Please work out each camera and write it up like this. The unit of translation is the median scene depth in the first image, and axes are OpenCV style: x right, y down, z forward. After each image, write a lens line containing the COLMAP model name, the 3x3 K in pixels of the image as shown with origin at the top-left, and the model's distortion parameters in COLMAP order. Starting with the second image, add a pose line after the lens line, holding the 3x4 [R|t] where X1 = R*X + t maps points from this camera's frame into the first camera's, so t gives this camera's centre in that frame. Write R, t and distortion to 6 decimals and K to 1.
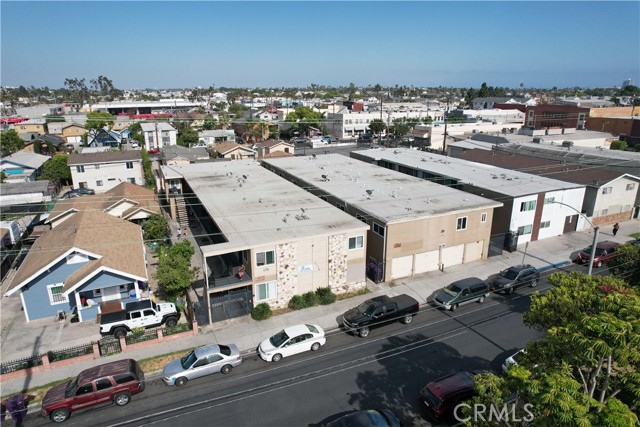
lens RADIAL K [[407.4, 0, 319.3], [0, 407.4, 214.1], [0, 0, 1]] dist [-0.007745, -0.001120]
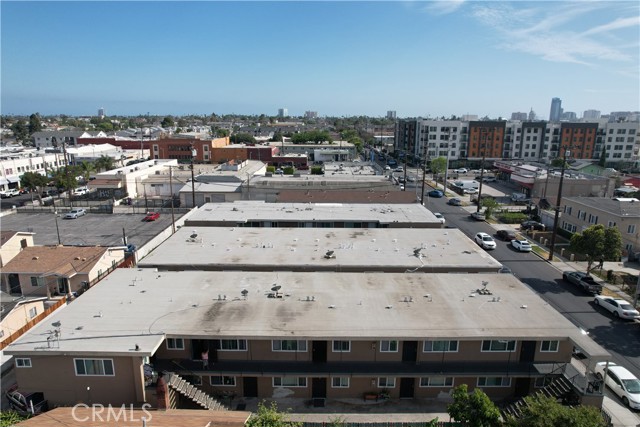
lens RADIAL K [[407.4, 0, 319.1], [0, 407.4, 212.4], [0, 0, 1]] dist [-0.007745, -0.001120]
pose [[0.418579, -0.209959, 0.883577, -0.316197], [0.265315, 0.958737, 0.102131, -0.115701], [-0.868562, 0.191677, 0.457013, 0.274990]]
